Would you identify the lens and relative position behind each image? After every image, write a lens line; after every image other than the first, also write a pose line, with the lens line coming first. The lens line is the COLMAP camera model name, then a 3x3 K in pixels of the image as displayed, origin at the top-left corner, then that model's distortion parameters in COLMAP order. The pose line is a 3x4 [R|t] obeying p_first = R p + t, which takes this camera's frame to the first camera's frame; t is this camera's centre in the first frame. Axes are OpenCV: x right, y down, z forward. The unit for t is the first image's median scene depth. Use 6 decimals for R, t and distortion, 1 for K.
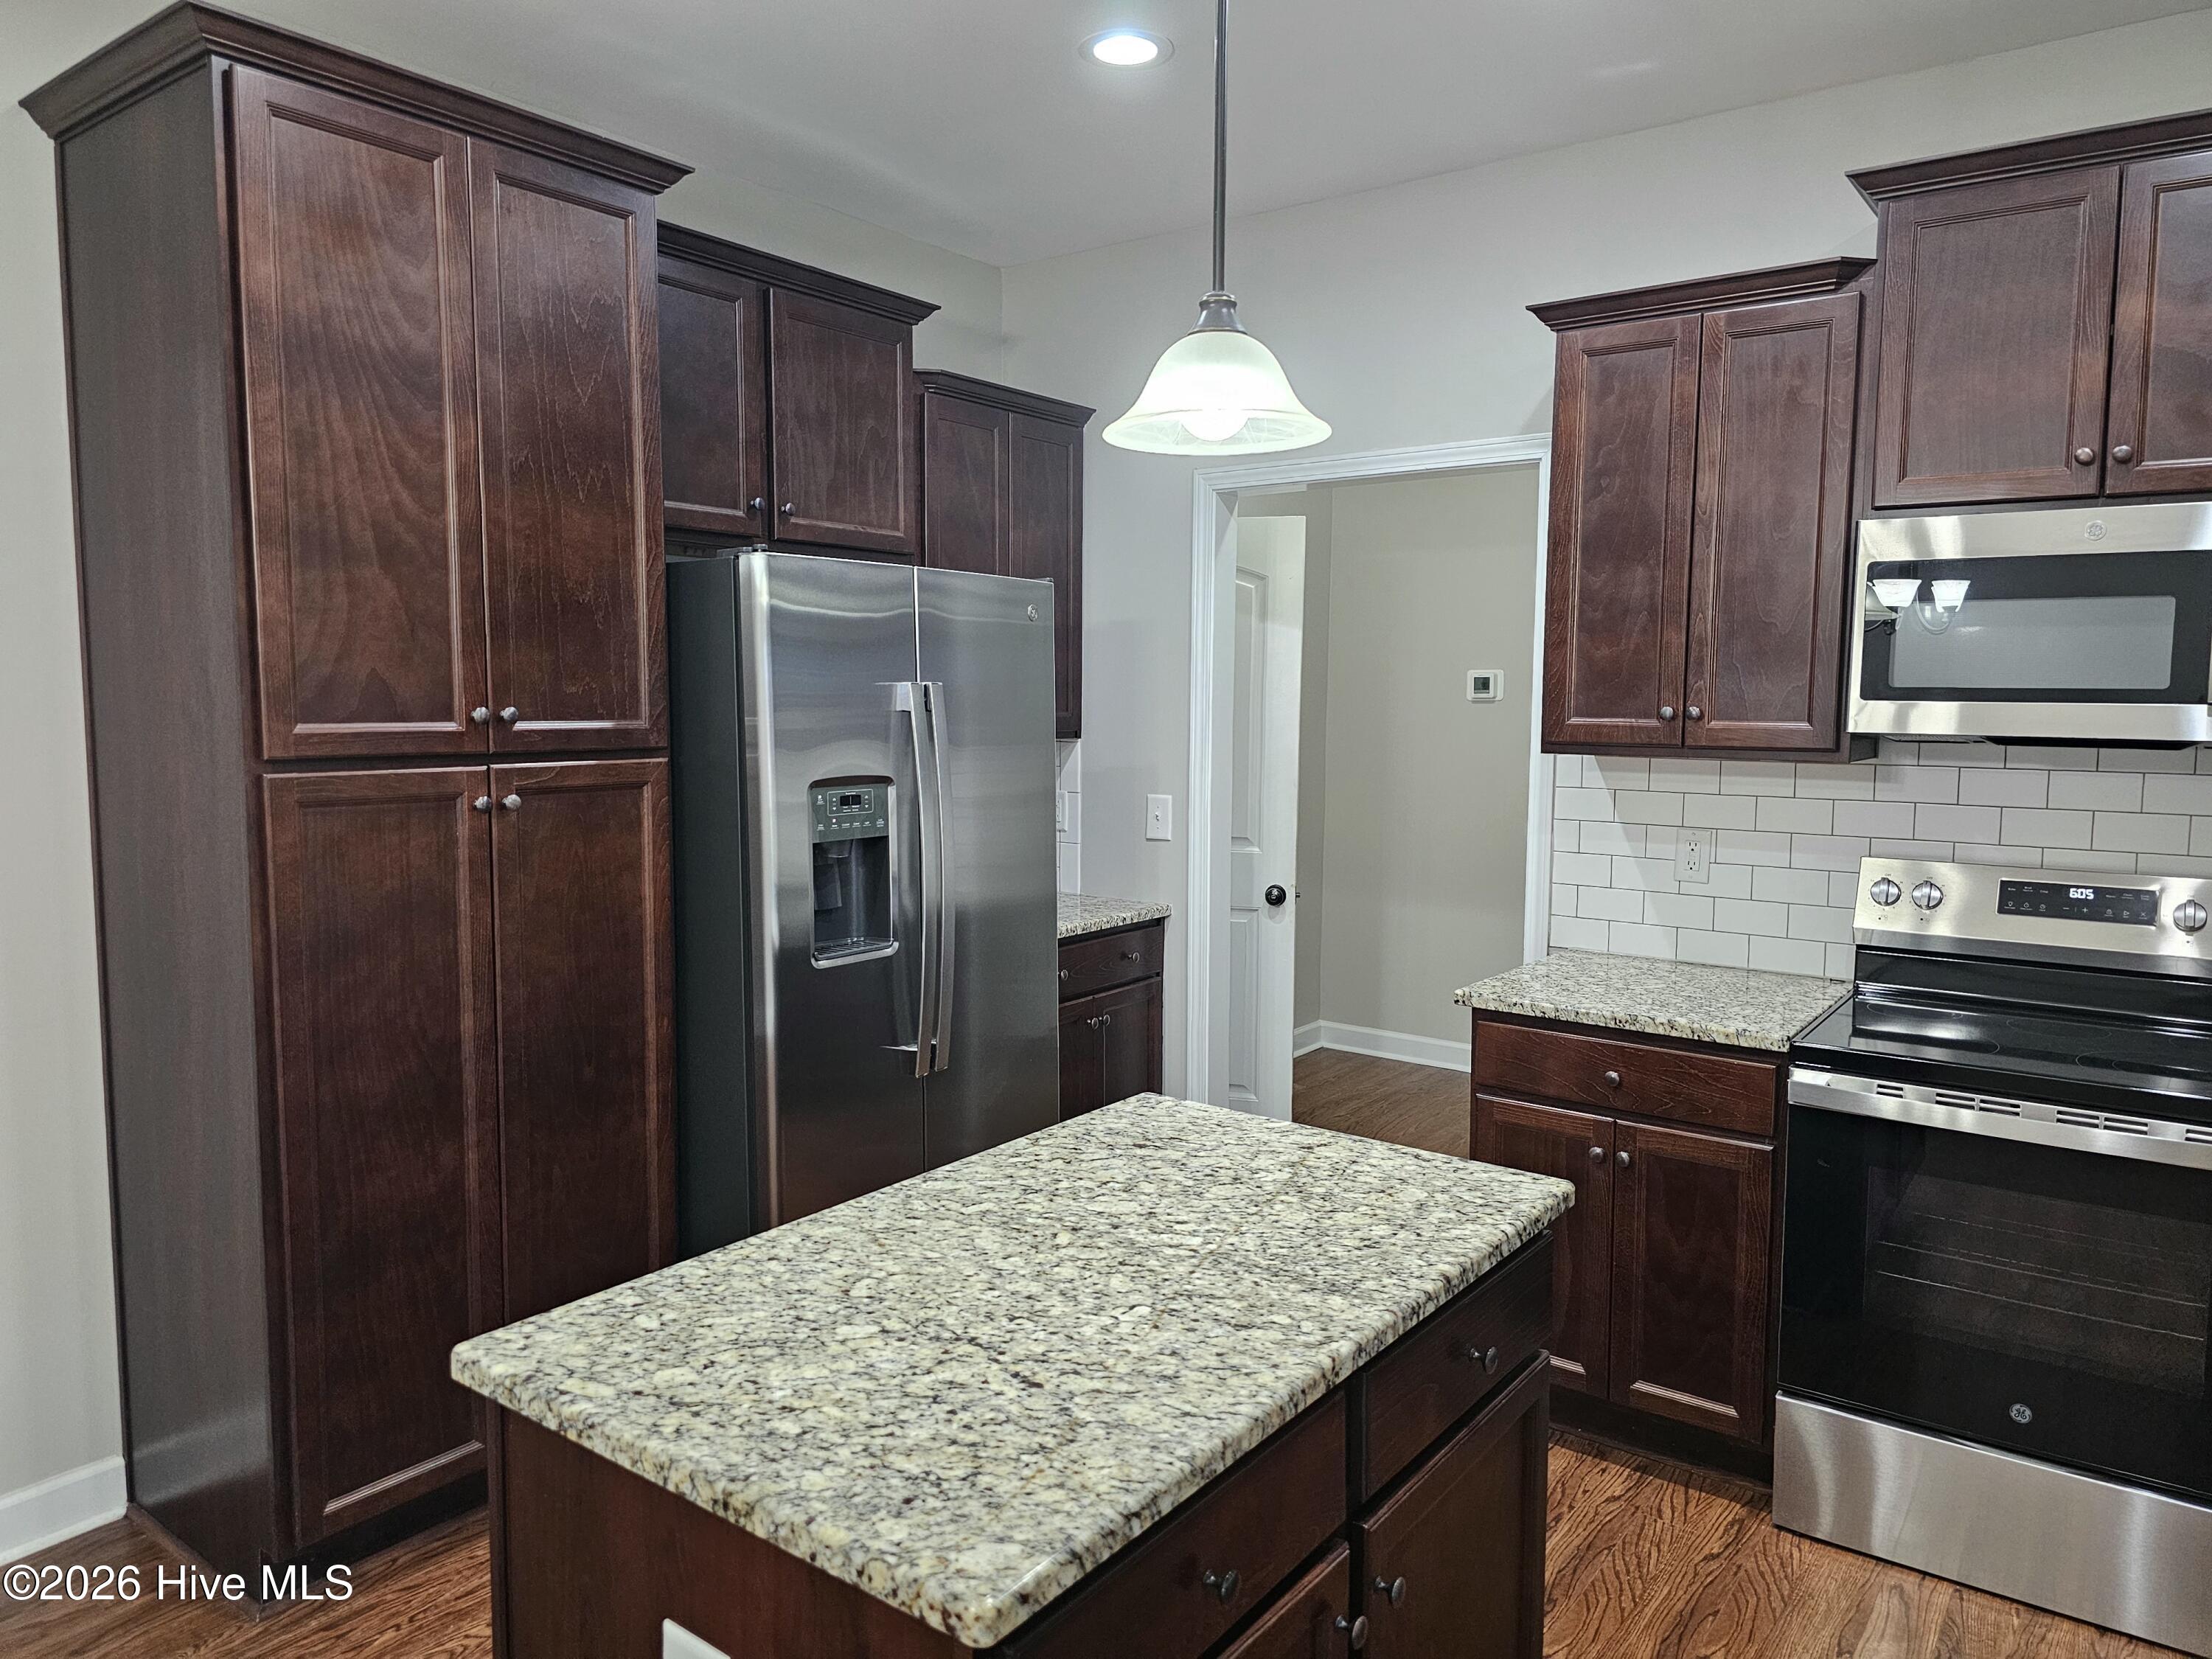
lens RADIAL K [[1512.2, 0, 1112.7], [0, 1512.2, 828.7], [0, 0, 1]] dist [0.056114, -0.024306]
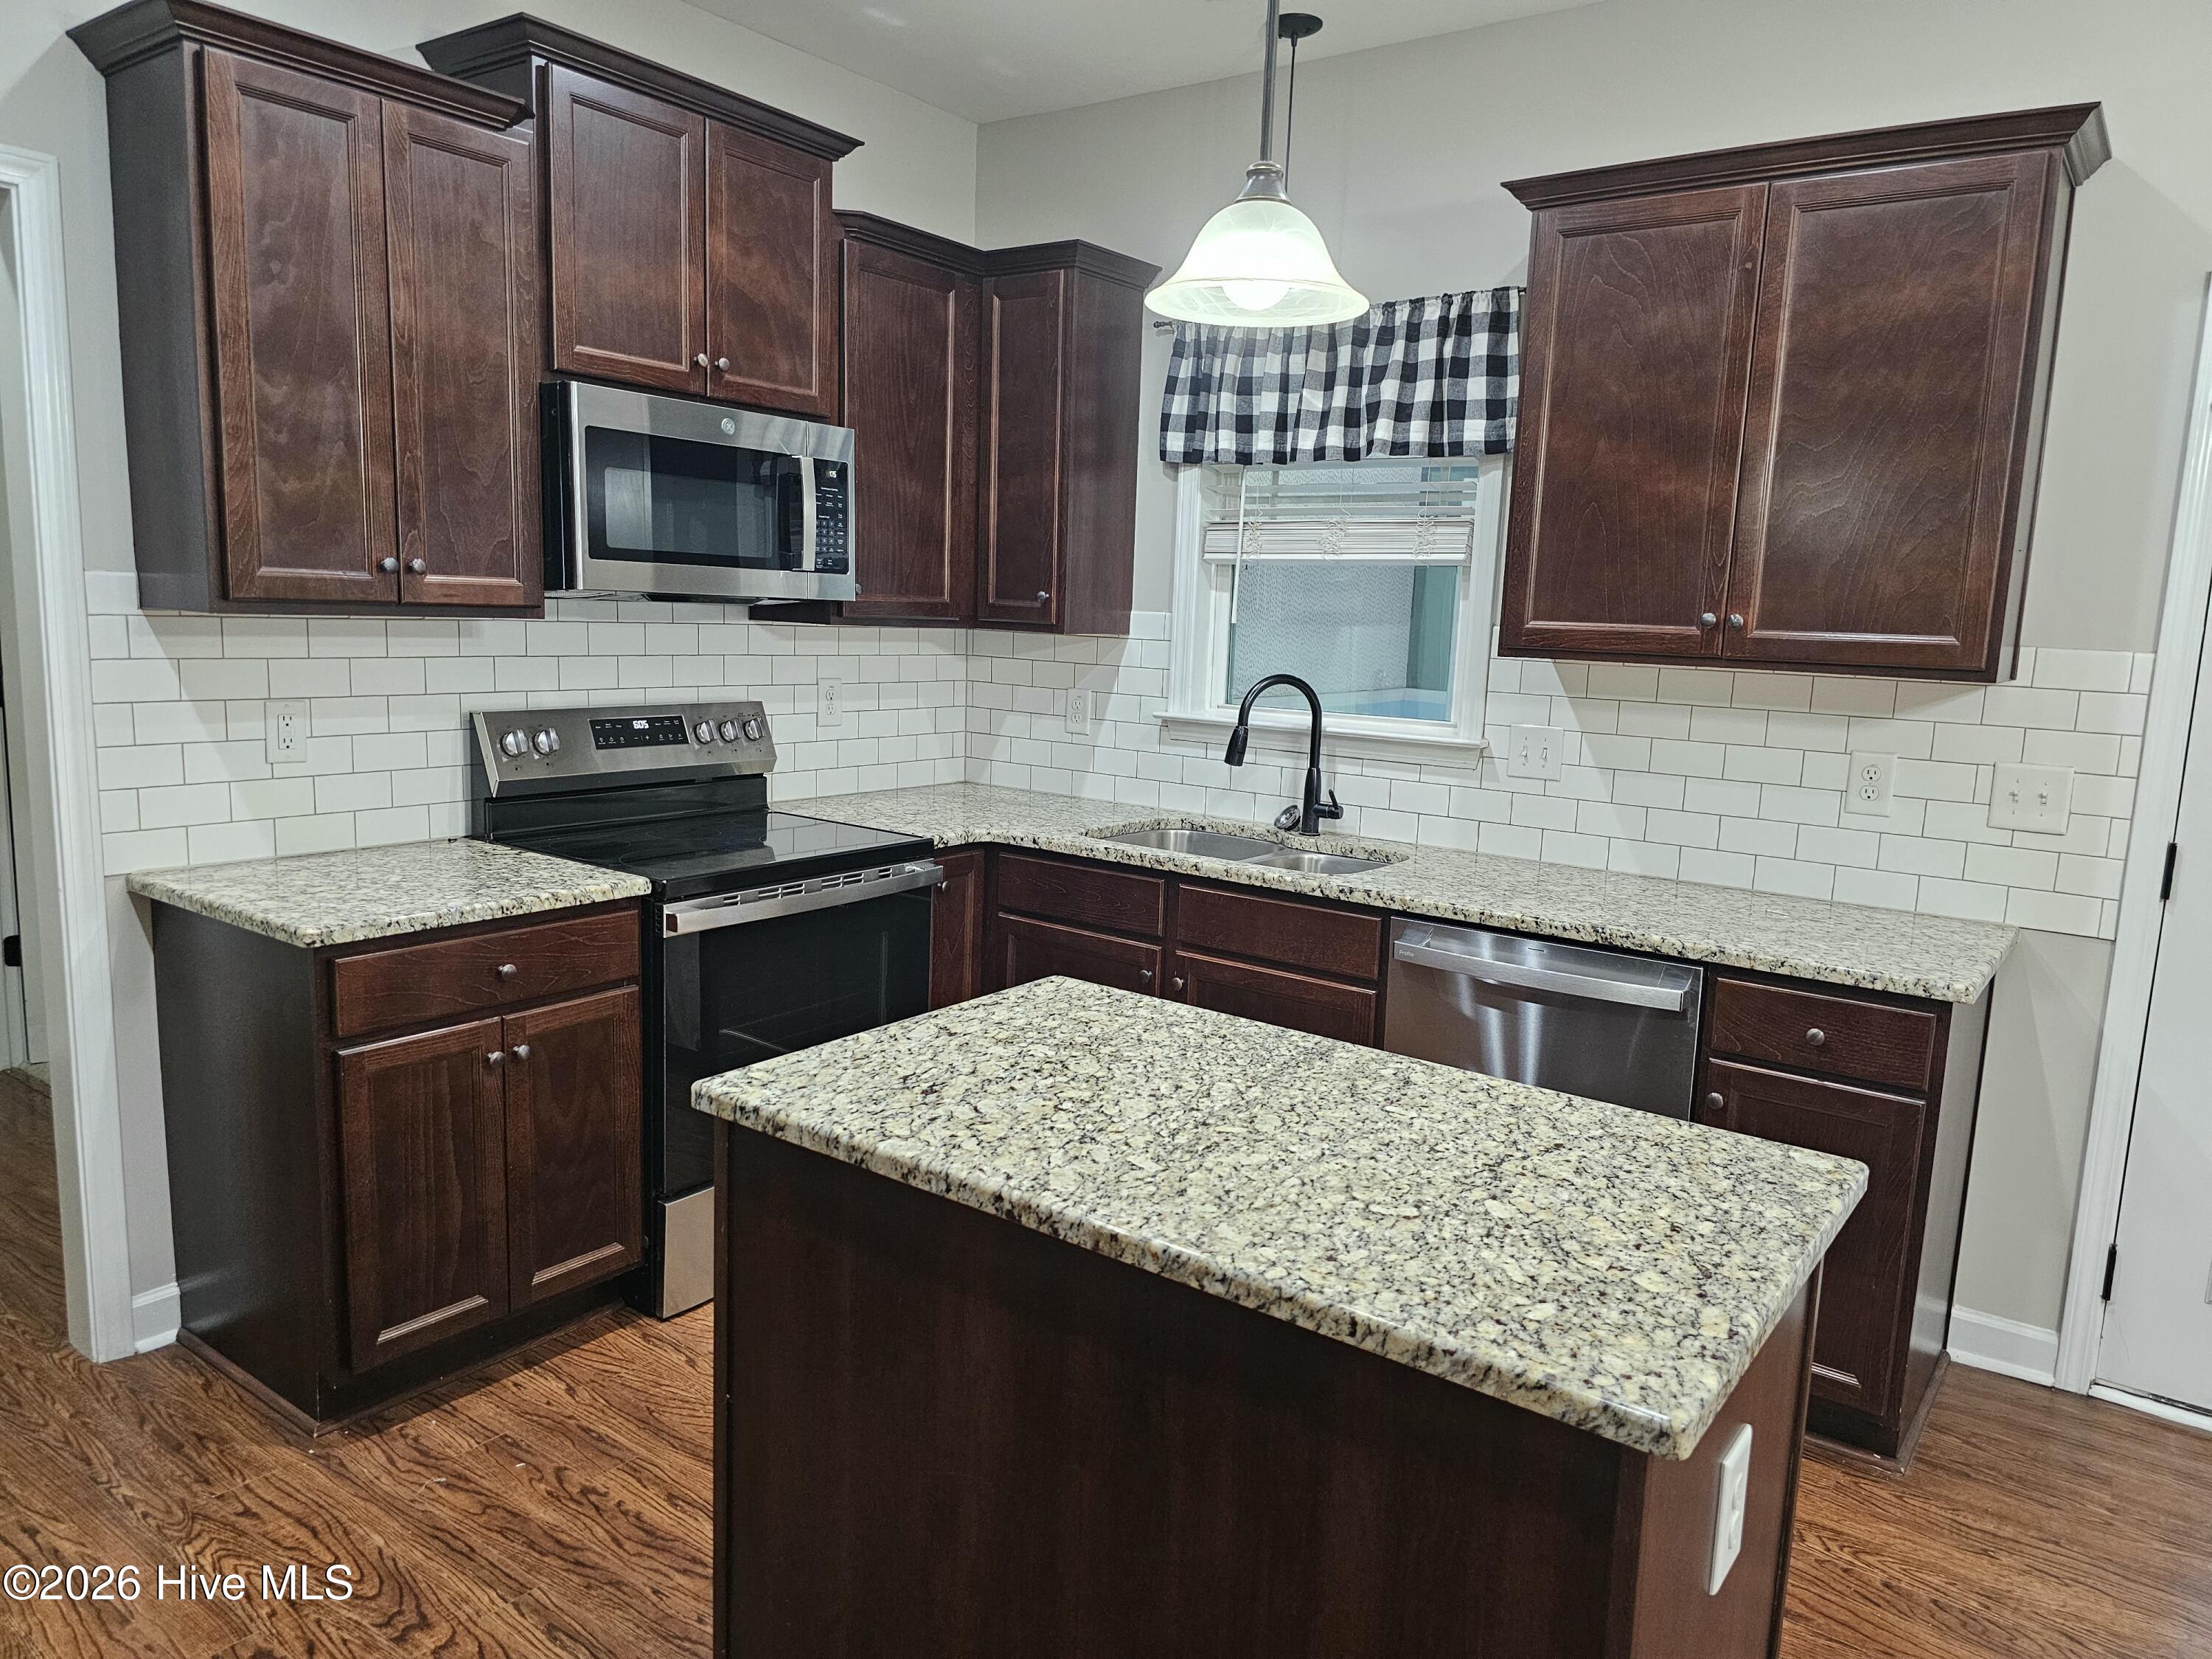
lens RADIAL K [[1512.2, 0, 1111.5], [0, 1512.2, 830.4], [0, 0, 1]] dist [0.056114, -0.024306]
pose [[-0.022364, -0.160016, 0.986861, -0.826663], [0.057331, 0.985278, 0.161059, -0.067400], [-0.998105, 0.060180, -0.012861, 0.934422]]
